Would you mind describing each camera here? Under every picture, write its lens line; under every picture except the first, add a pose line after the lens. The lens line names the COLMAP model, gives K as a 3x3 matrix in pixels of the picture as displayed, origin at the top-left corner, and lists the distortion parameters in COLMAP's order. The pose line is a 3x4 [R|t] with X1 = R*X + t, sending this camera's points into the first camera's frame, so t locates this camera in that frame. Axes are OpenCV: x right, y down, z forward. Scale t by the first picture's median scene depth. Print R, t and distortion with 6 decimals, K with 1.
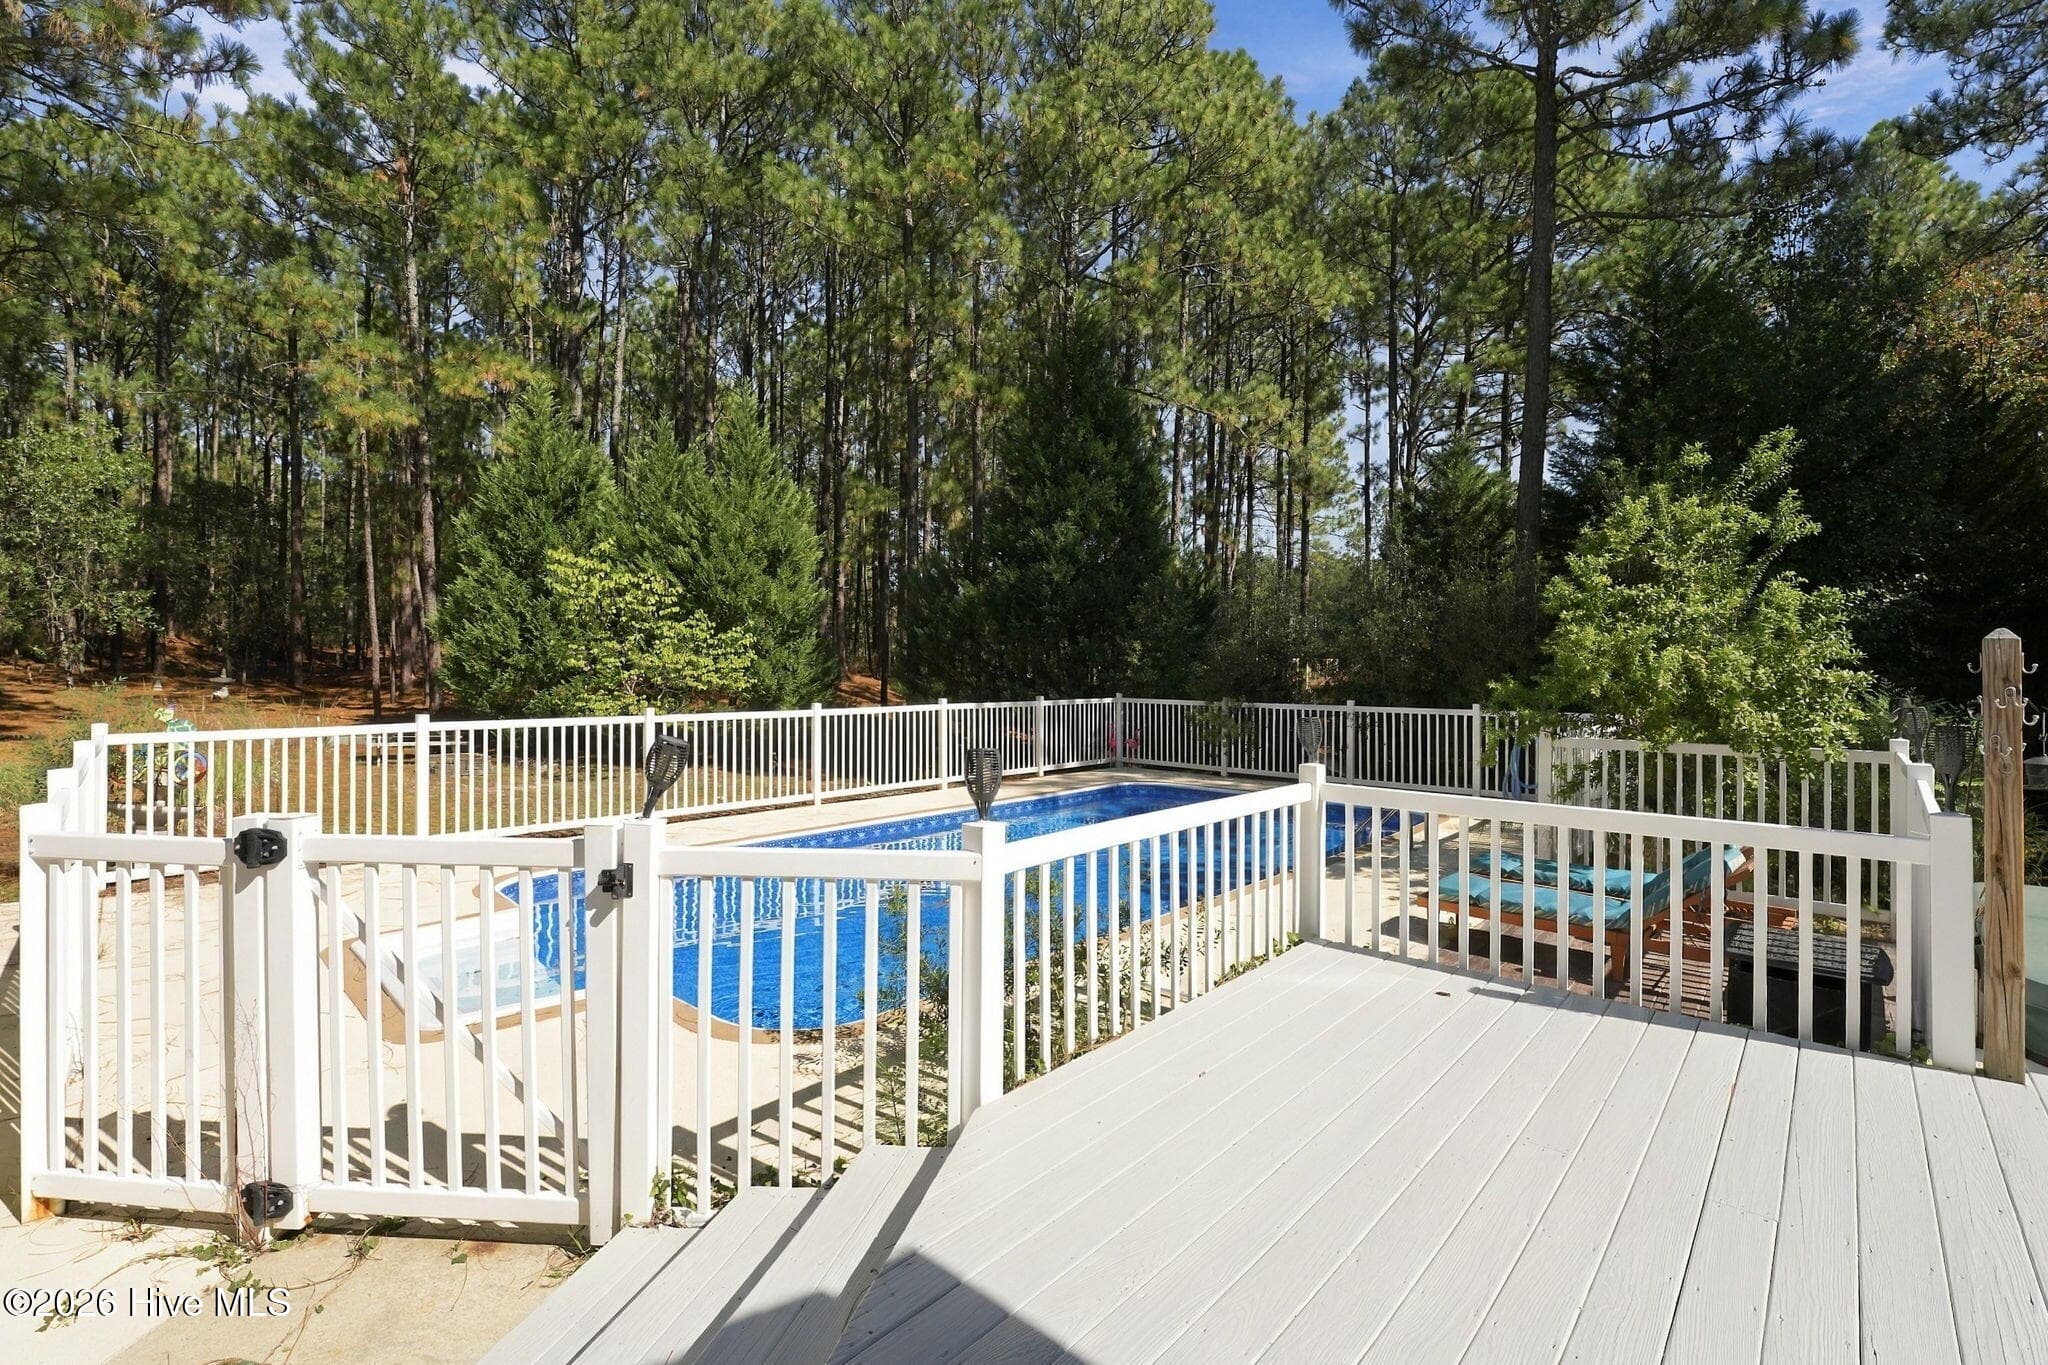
lens RADIAL K [[898.0, 0, 1038.2], [0, 898.0, 663.9], [0, 0, 1]] dist [-0.019664, 0.004151]
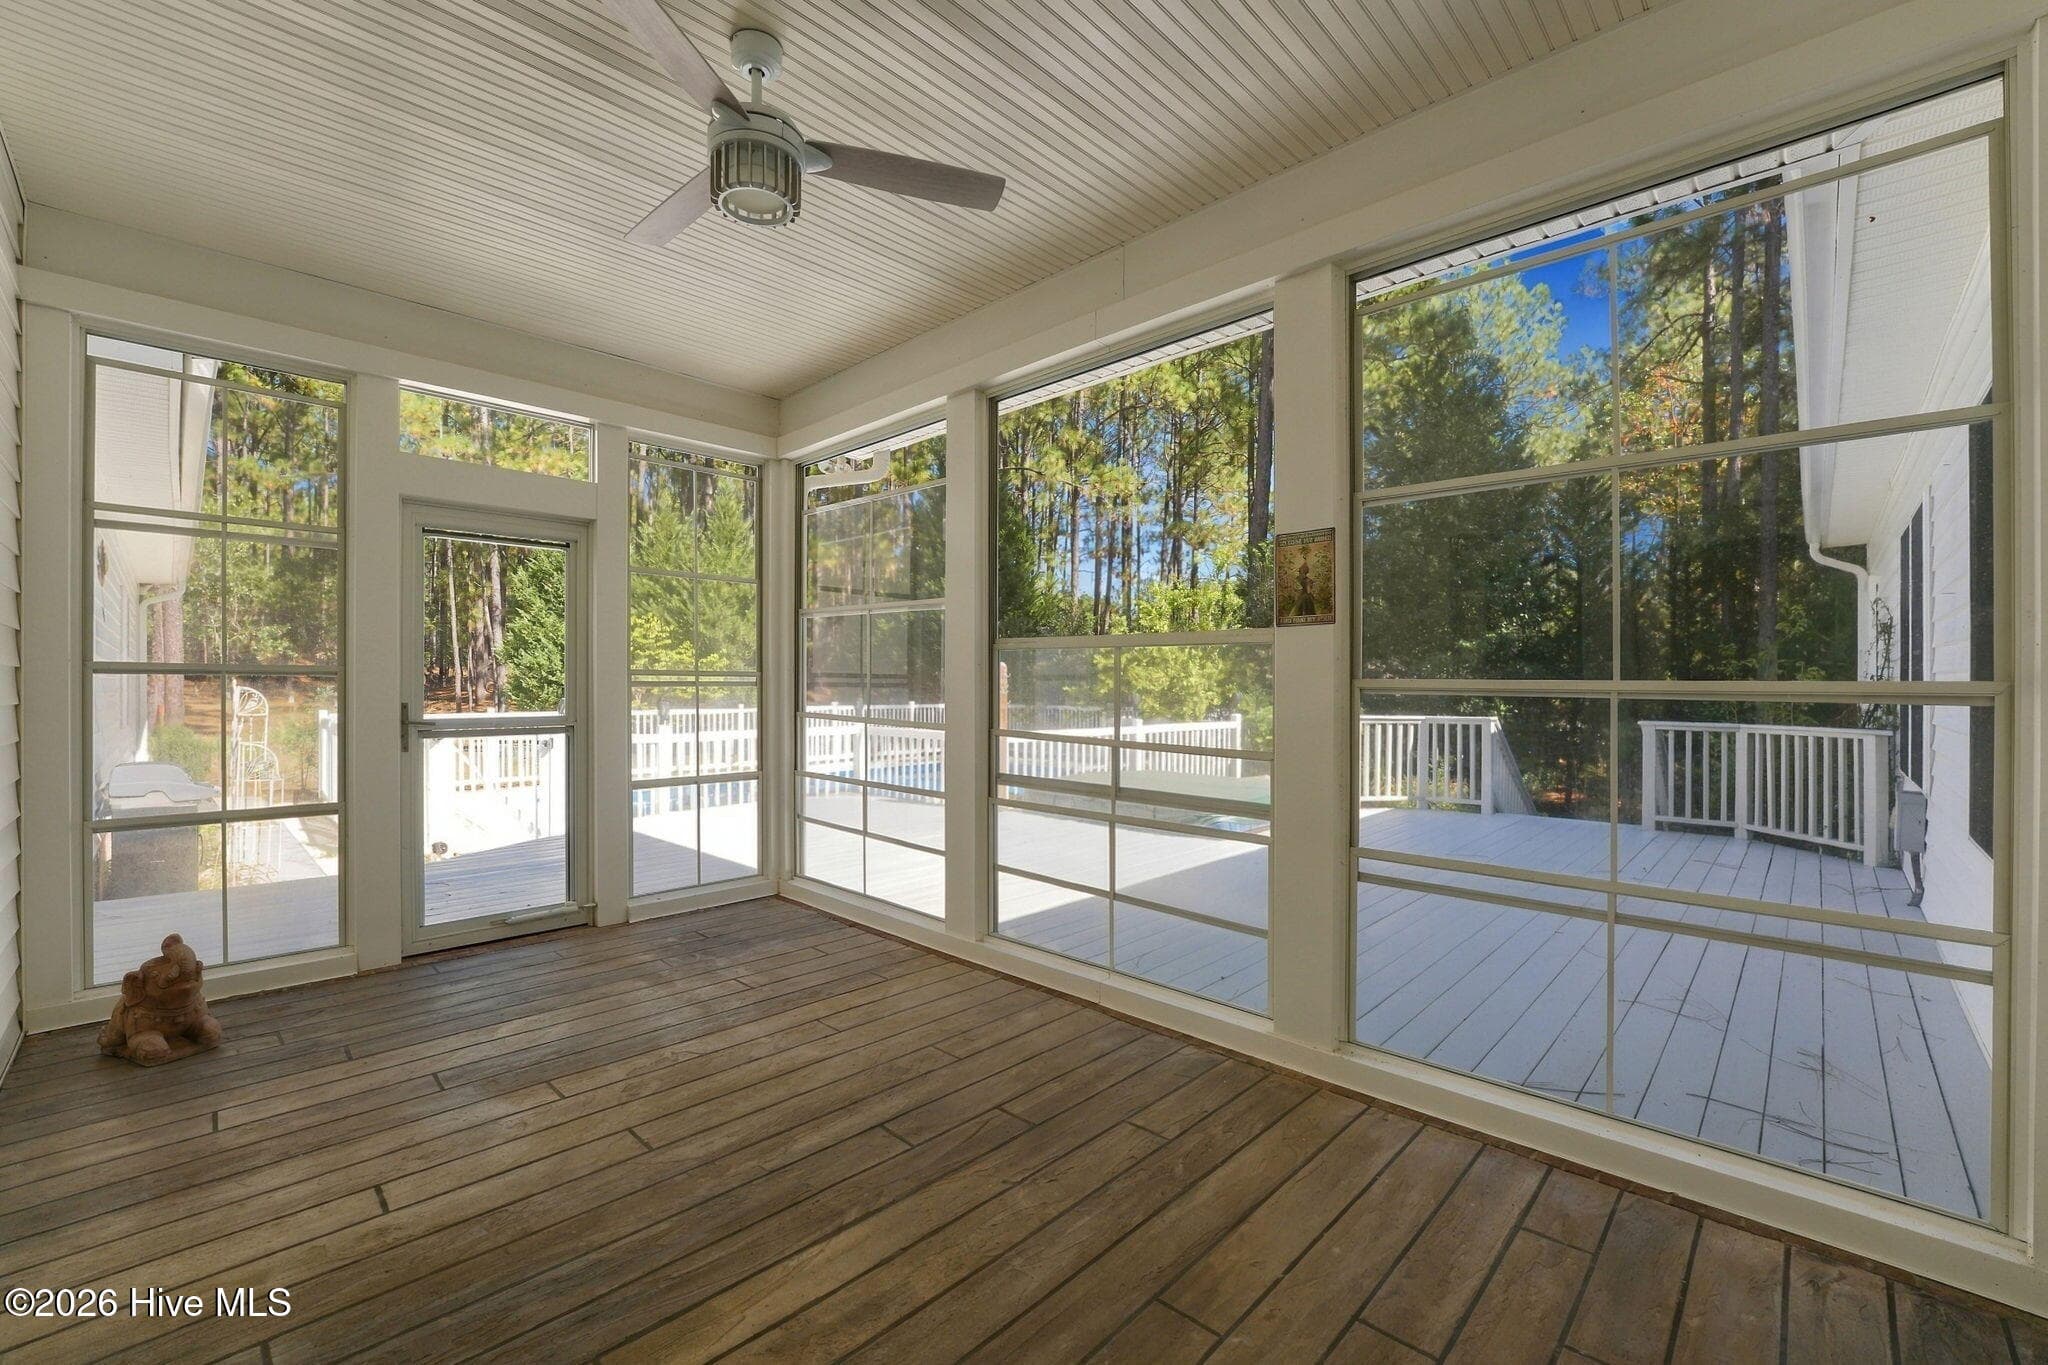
lens RADIAL K [[834.6, 0, 1026.5], [0, 834.6, 690.2], [0, 0, 1]] dist [-0.012465, 0.000401]
pose [[0.999402, -0.001300, -0.034562, 0.179817], [0.001594, 0.999963, 0.008475, 0.004730], [0.034550, -0.008525, 0.999367, -0.256096]]
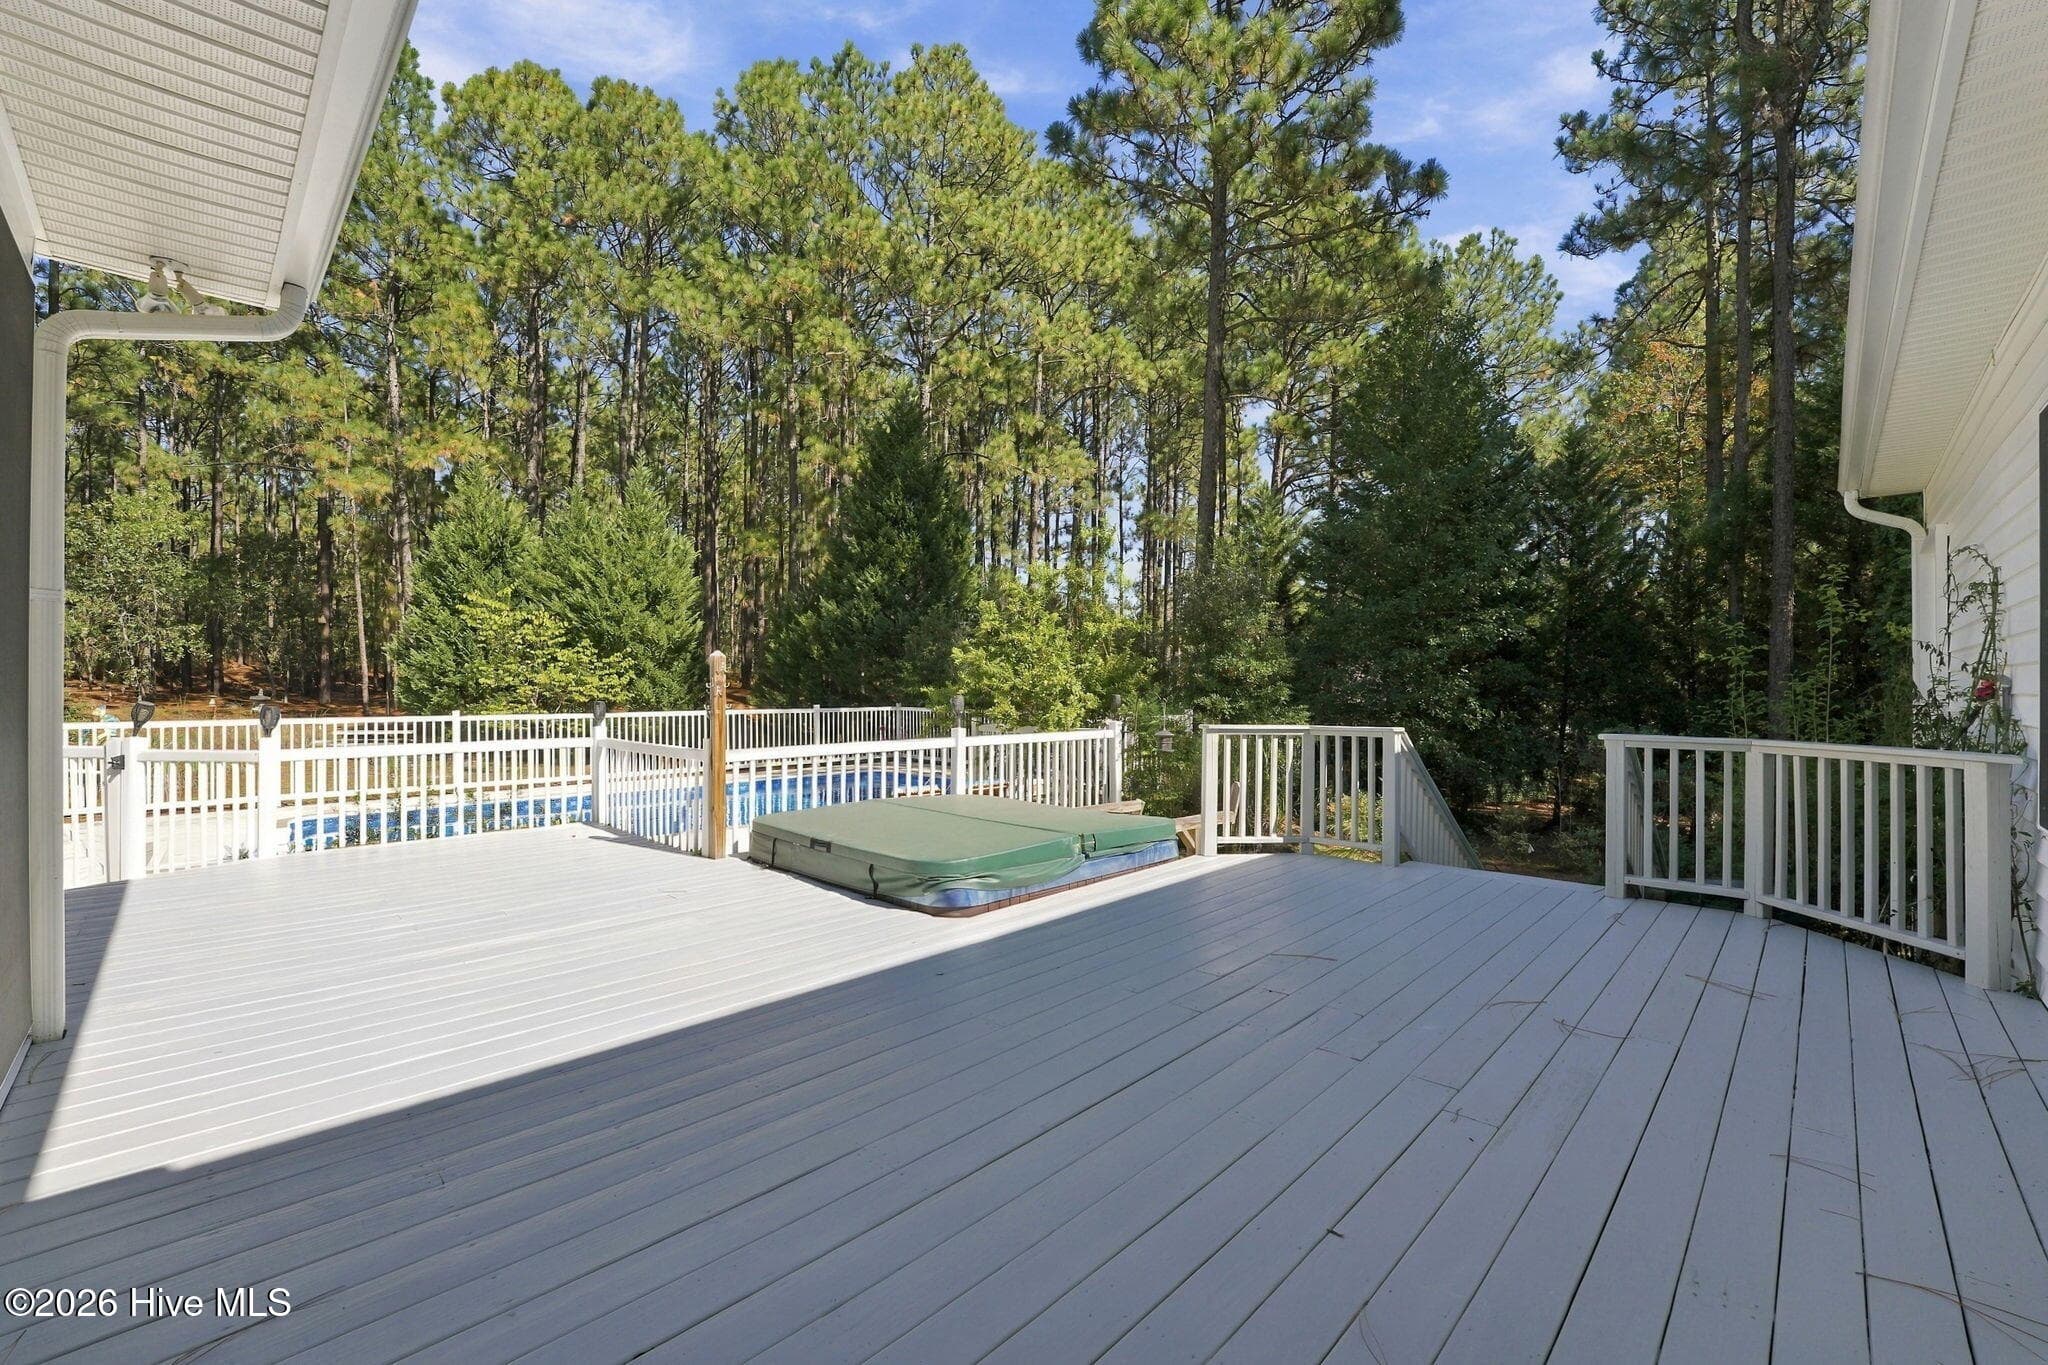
lens RADIAL K [[834.6, 0, 1024.7], [0, 834.6, 689.1], [0, 0, 1]] dist [-0.012465, 0.000401]
pose [[0.999097, -0.002514, -0.042406, 0.271183], [0.002665, 0.999990, 0.003503, 0.007063], [0.042396, -0.003613, 0.999094, -0.141729]]
